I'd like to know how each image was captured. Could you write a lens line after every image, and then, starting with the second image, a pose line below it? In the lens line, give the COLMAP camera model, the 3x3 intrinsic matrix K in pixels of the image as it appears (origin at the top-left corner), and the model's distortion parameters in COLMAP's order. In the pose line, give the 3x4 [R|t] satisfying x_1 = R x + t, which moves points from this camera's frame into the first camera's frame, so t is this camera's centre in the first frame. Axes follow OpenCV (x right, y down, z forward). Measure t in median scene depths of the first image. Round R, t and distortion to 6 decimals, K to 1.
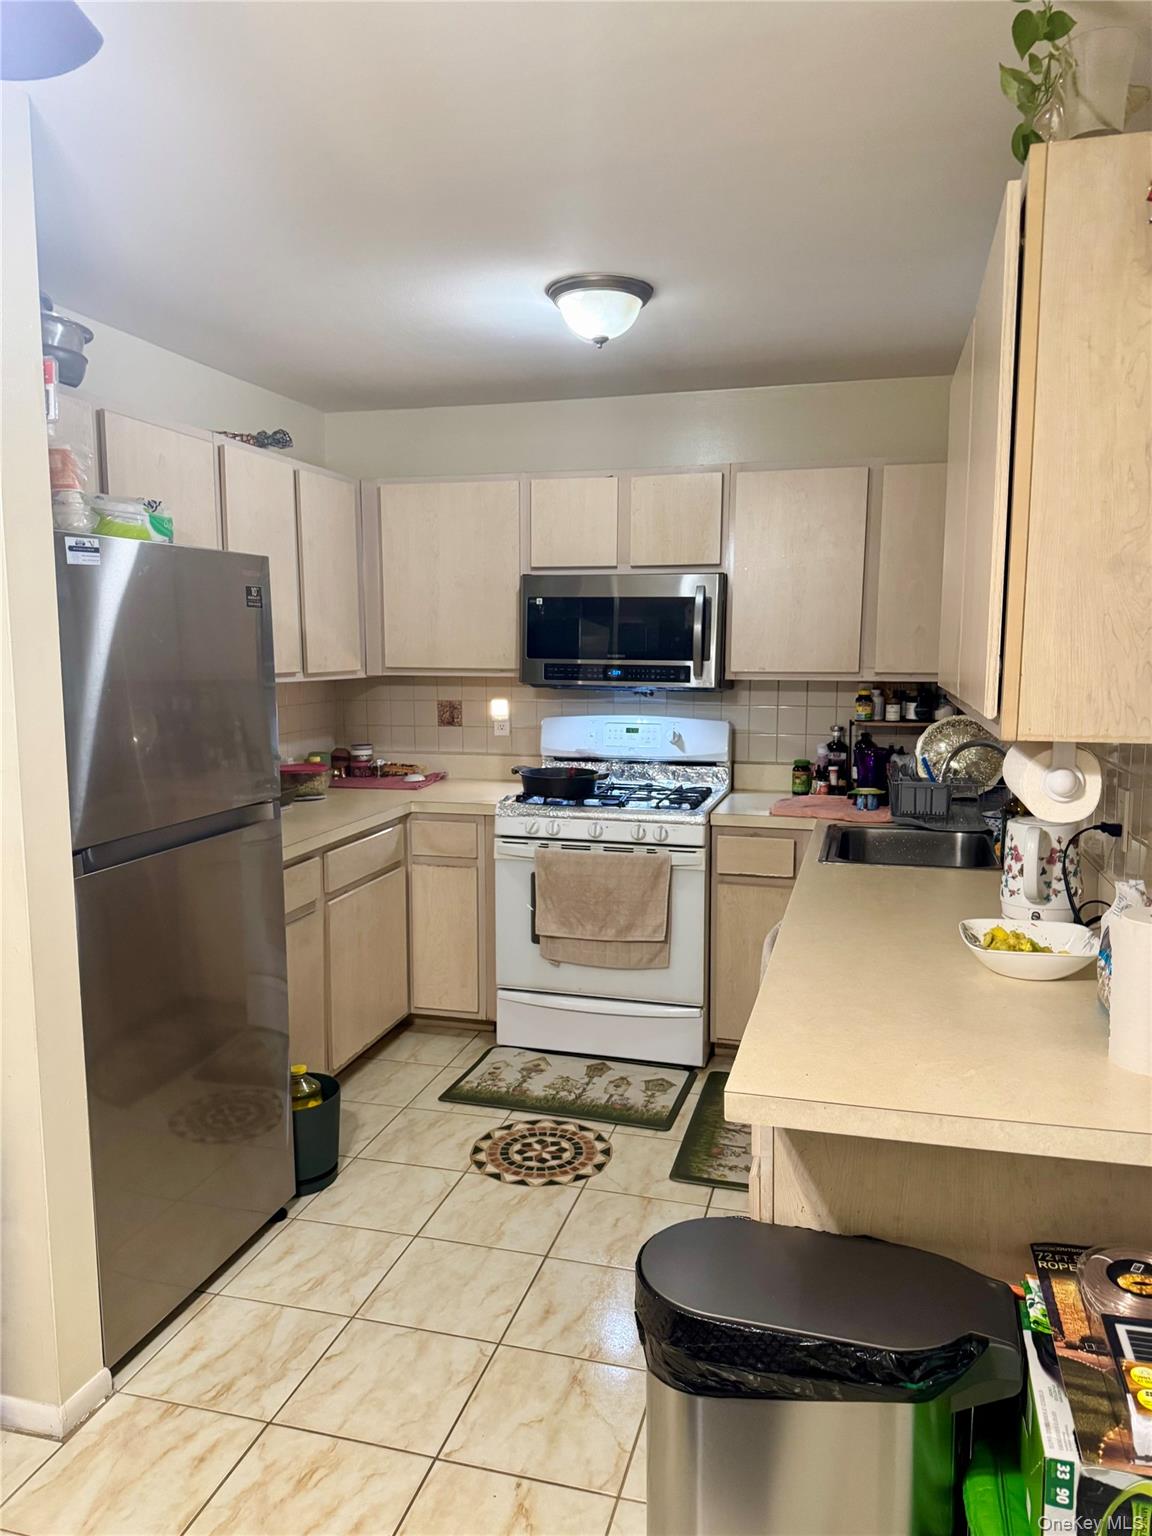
lens RADIAL K [[1083.9, 0, 576.0], [0, 1083.9, 768.0], [0, 0, 1]] dist [0.163288, -0.263315]
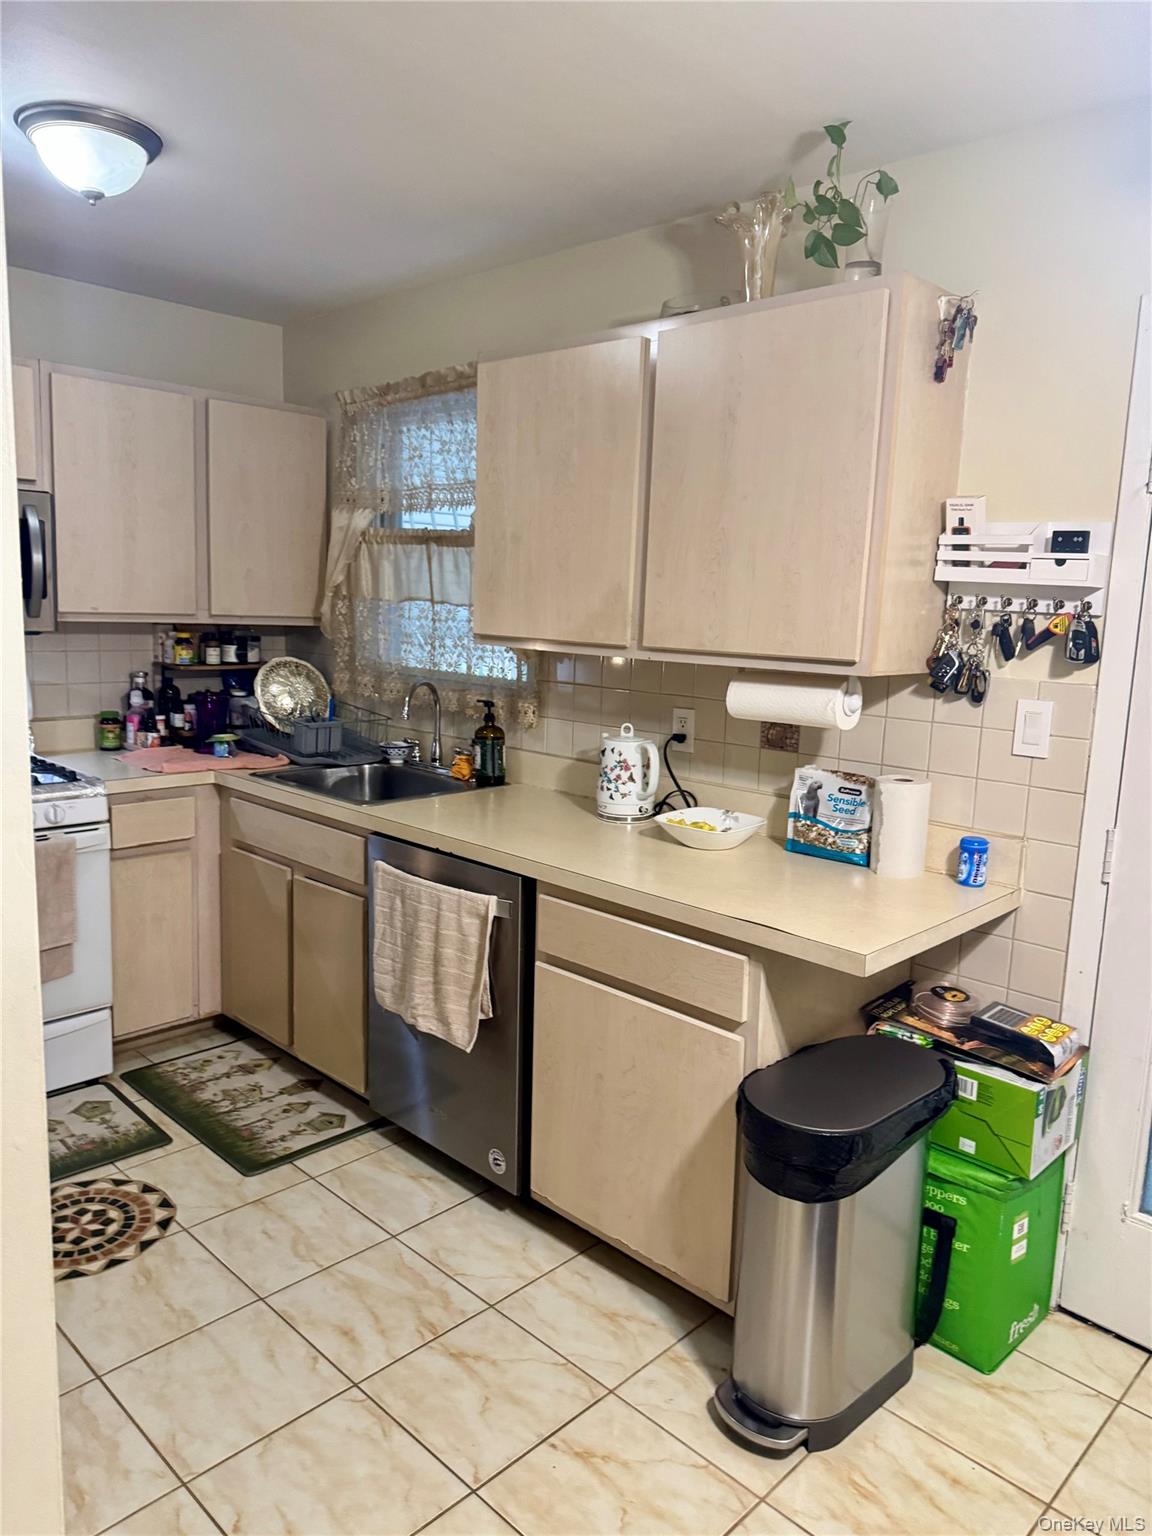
lens RADIAL K [[1087.8, 0, 576.0], [0, 1087.8, 768.0], [0, 0, 1]] dist [-0.009786, -0.003506]
pose [[0.471430, -0.122394, 0.873369, -0.492449], [0.065045, 0.992451, 0.103972, -0.036332], [-0.879501, 0.007793, 0.475832, 0.305889]]
